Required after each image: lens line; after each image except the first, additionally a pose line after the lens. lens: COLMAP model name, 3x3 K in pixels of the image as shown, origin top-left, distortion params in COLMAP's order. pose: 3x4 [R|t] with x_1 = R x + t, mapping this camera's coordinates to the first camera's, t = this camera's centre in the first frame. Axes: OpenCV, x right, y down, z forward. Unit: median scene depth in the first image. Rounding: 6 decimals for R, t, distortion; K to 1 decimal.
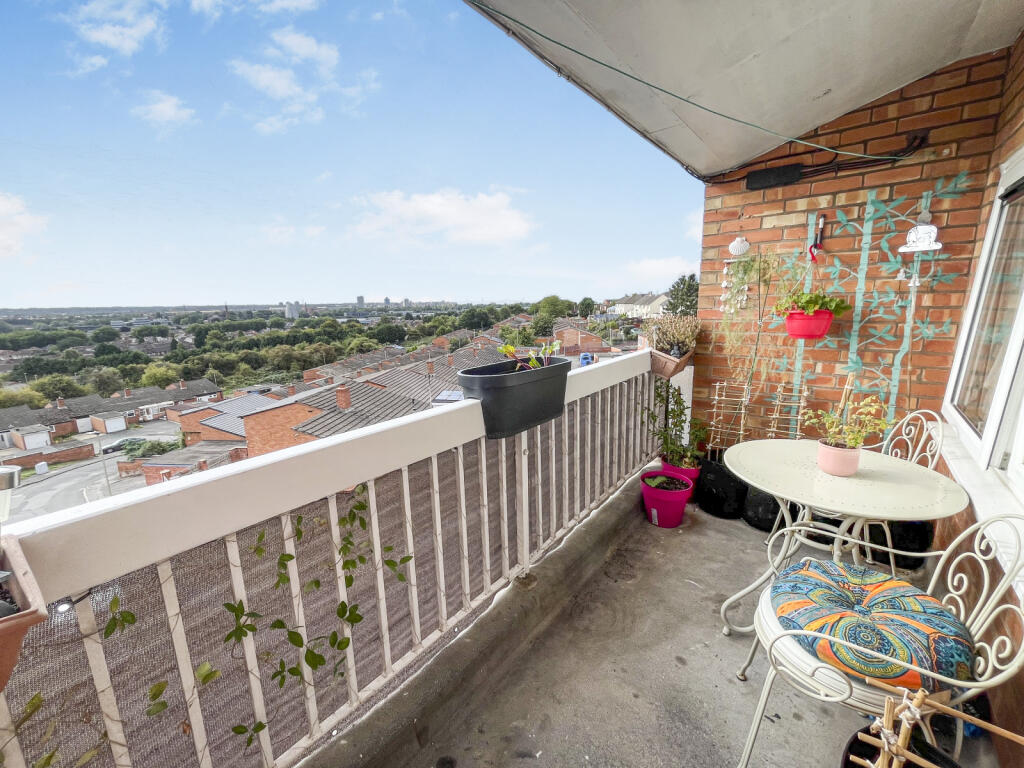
lens RADIAL K [[422.5, 0, 507.9], [0, 422.5, 384.4], [0, 0, 1]] dist [-0.000418, -0.000142]
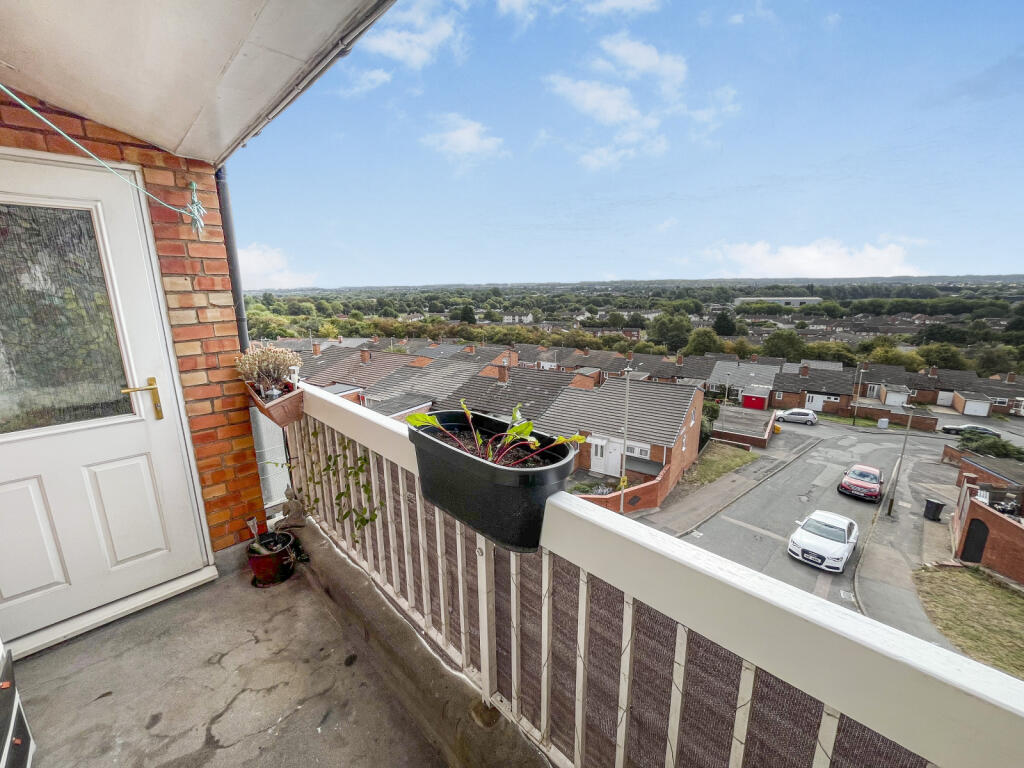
lens RADIAL K [[422.5, 0, 507.9], [0, 422.5, 384.4], [0, 0, 1]] dist [-0.000418, -0.000142]
pose [[-0.132243, 0.250032, -0.959164, 0.049099], [-0.174795, 0.946616, 0.270861, -0.021309], [0.975684, 0.203476, -0.081479, 0.092340]]
